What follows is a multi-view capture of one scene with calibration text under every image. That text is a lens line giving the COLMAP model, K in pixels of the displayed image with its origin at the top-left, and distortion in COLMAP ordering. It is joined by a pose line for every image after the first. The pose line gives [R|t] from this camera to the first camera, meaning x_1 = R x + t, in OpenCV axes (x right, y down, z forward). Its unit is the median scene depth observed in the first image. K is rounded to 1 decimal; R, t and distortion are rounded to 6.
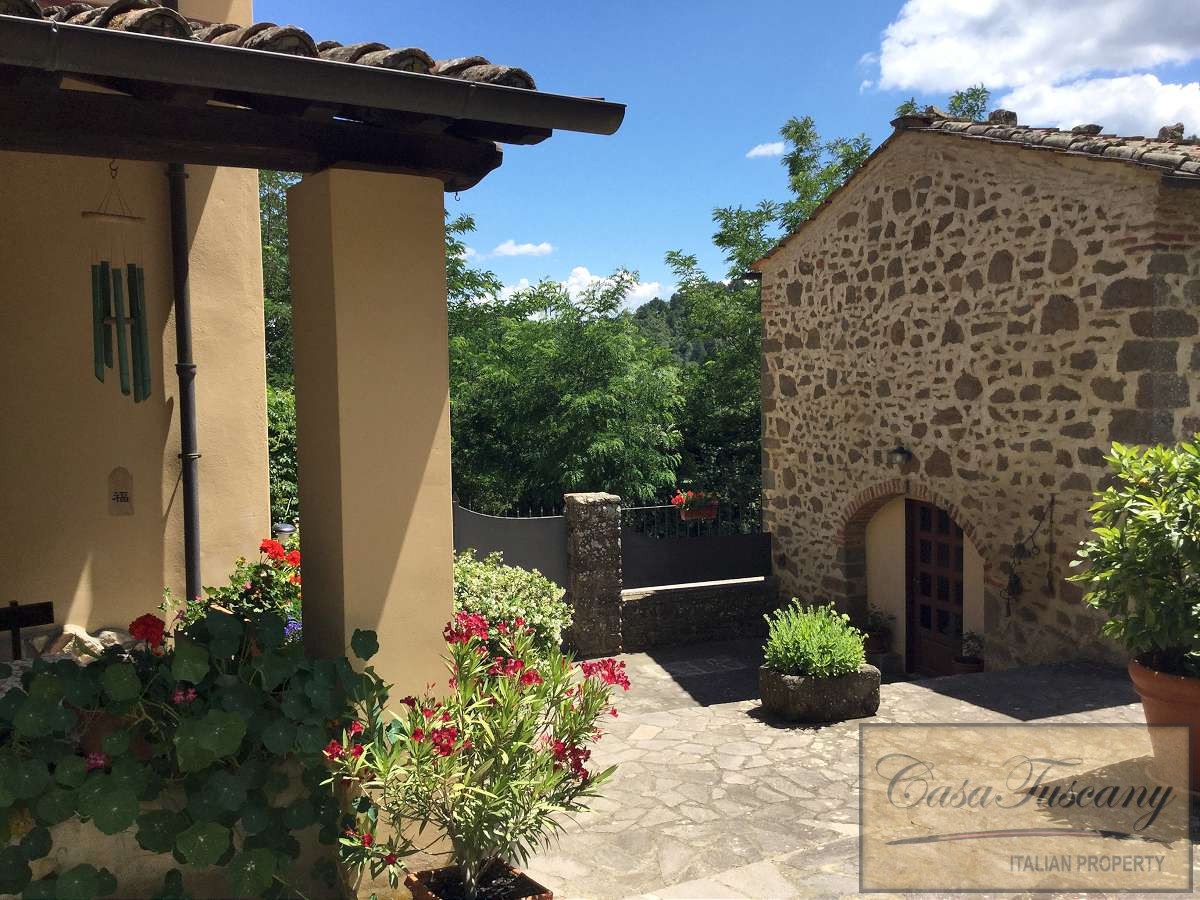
lens RADIAL K [[1079.9, 0, 597.1], [0, 1079.9, 446.5], [0, 0, 1]] dist [0.088876, -0.170867]
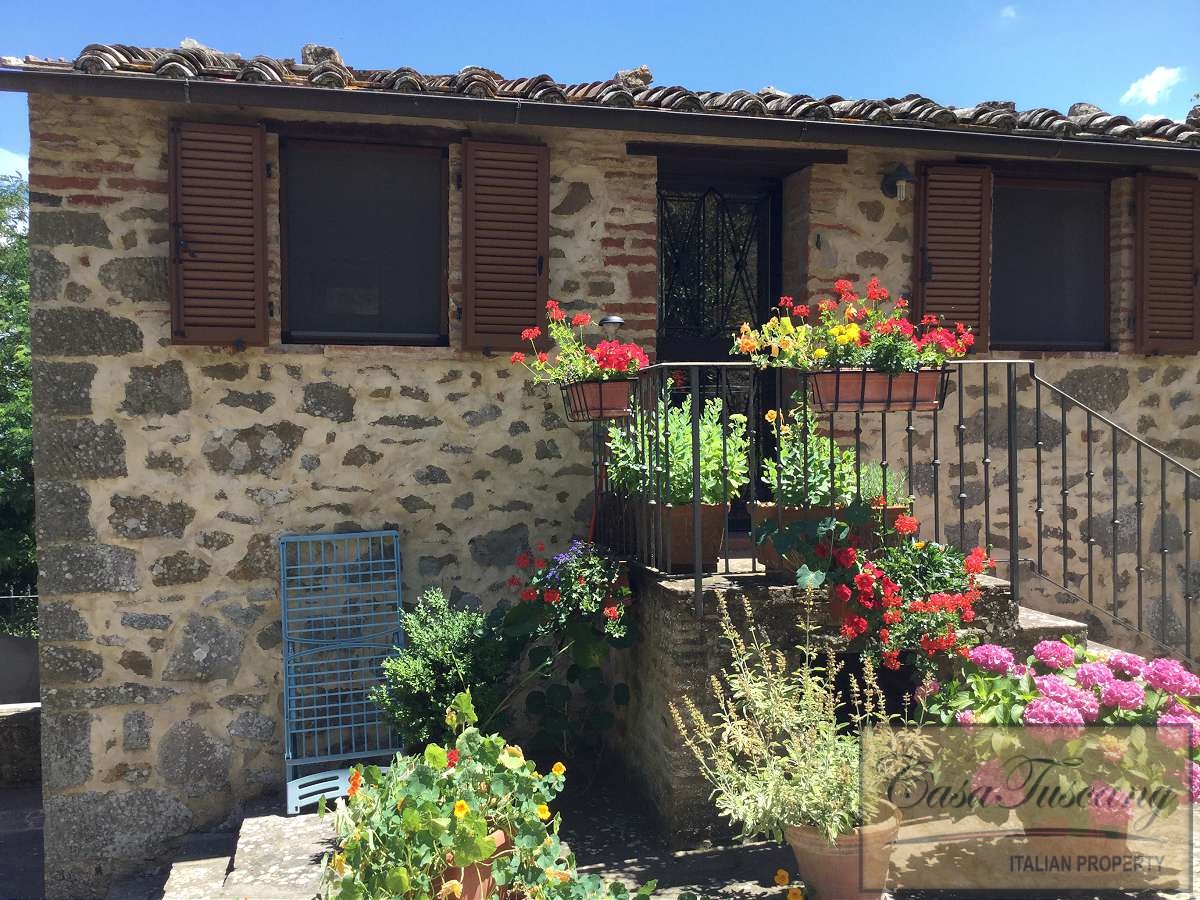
lens RADIAL K [[1079.9, 0, 599.4], [0, 1079.9, 449.4], [0, 0, 1]] dist [0.088876, -0.170867]
pose [[0.991401, 0.014509, -0.130050, 0.774791], [-0.020610, 0.998743, -0.045686, -0.026777], [0.129224, 0.047974, 0.990454, 0.415445]]
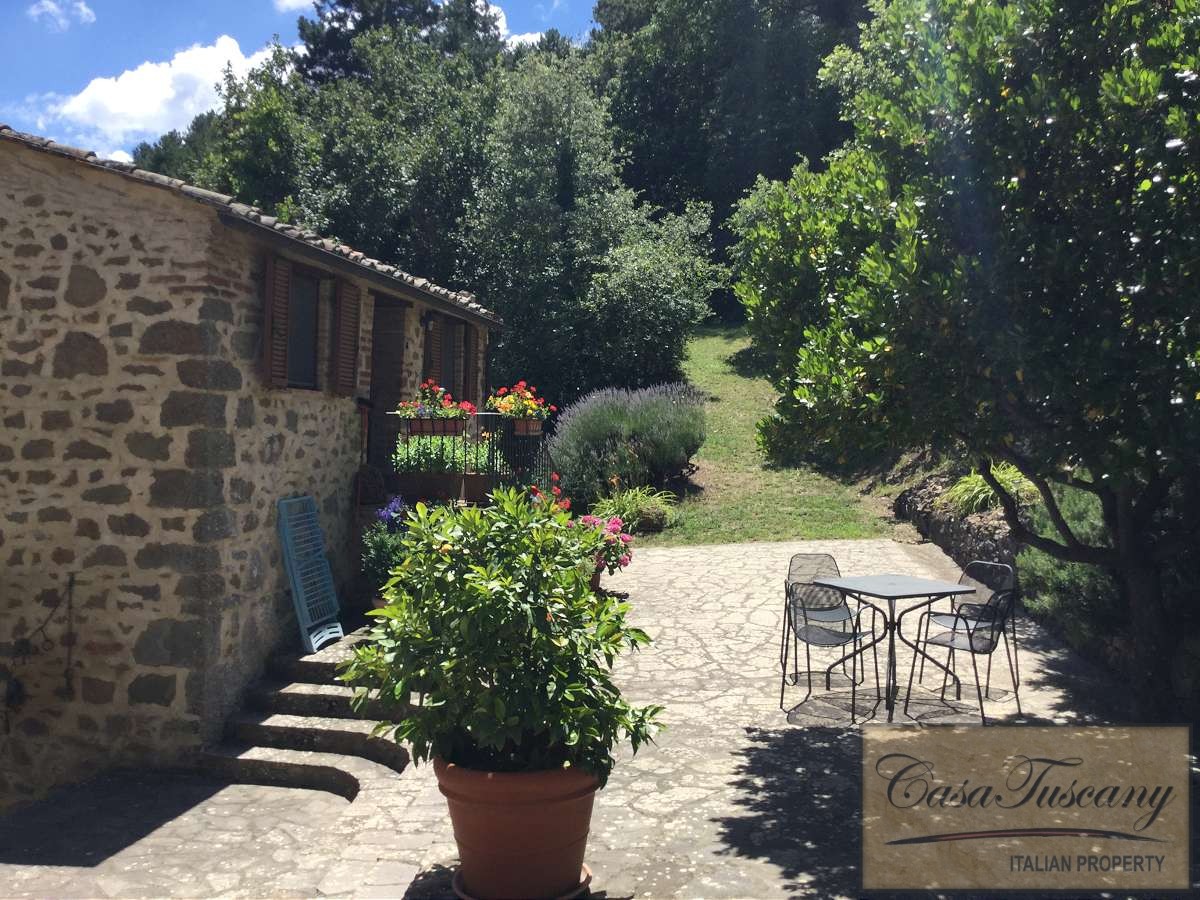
lens RADIAL K [[1079.9, 0, 599.2], [0, 1079.9, 450.4], [0, 0, 1]] dist [0.088876, -0.170867]
pose [[0.515667, 0.014235, 0.856671, -0.081606], [0.033836, 0.998744, -0.036963, -0.004677], [-0.856121, 0.048047, 0.514538, 0.231310]]
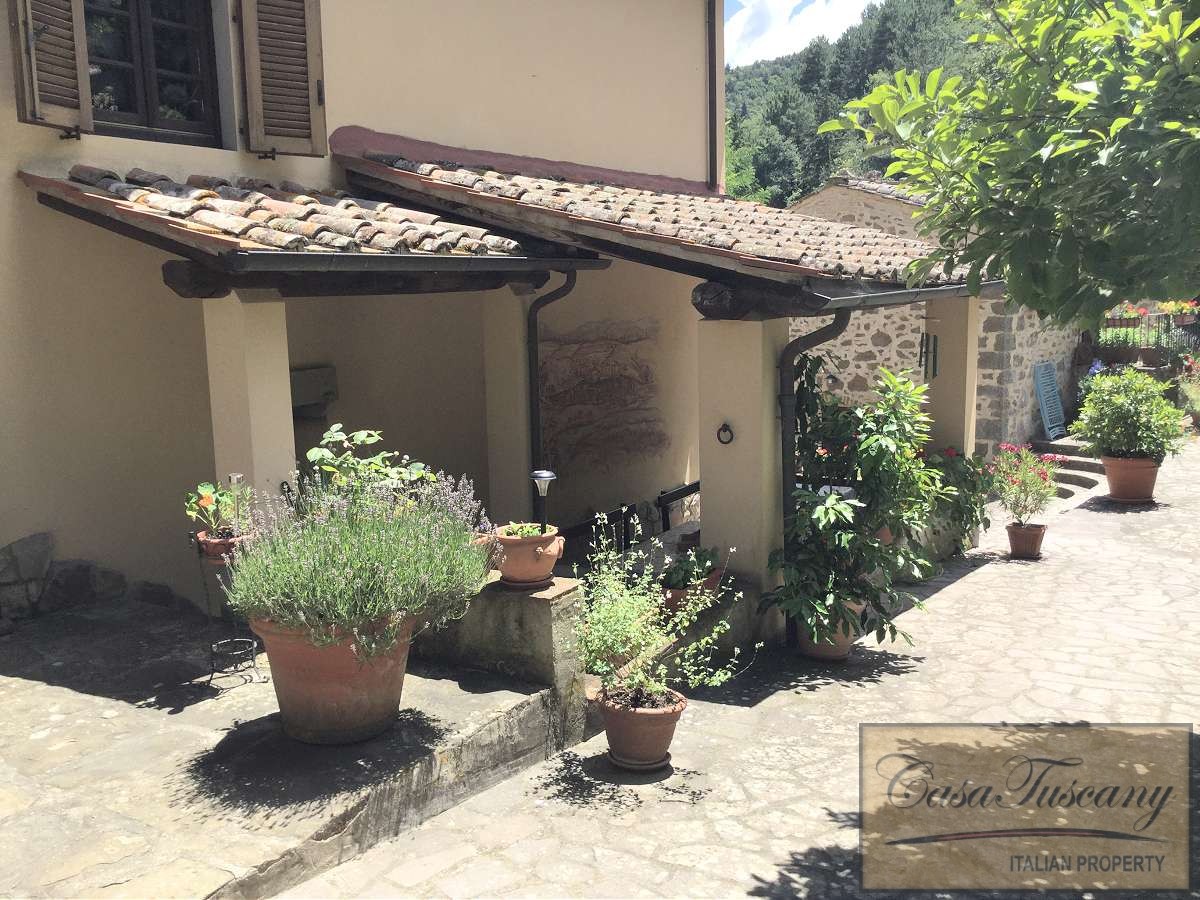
lens RADIAL K [[1079.9, 0, 602.4], [0, 1079.9, 447.2], [0, 0, 1]] dist [0.088876, -0.170867]
pose [[0.919367, -0.069927, 0.387137, -0.835098], [0.040886, 0.995730, 0.082760, -0.048804], [-0.391271, -0.060258, 0.918300, -0.484484]]
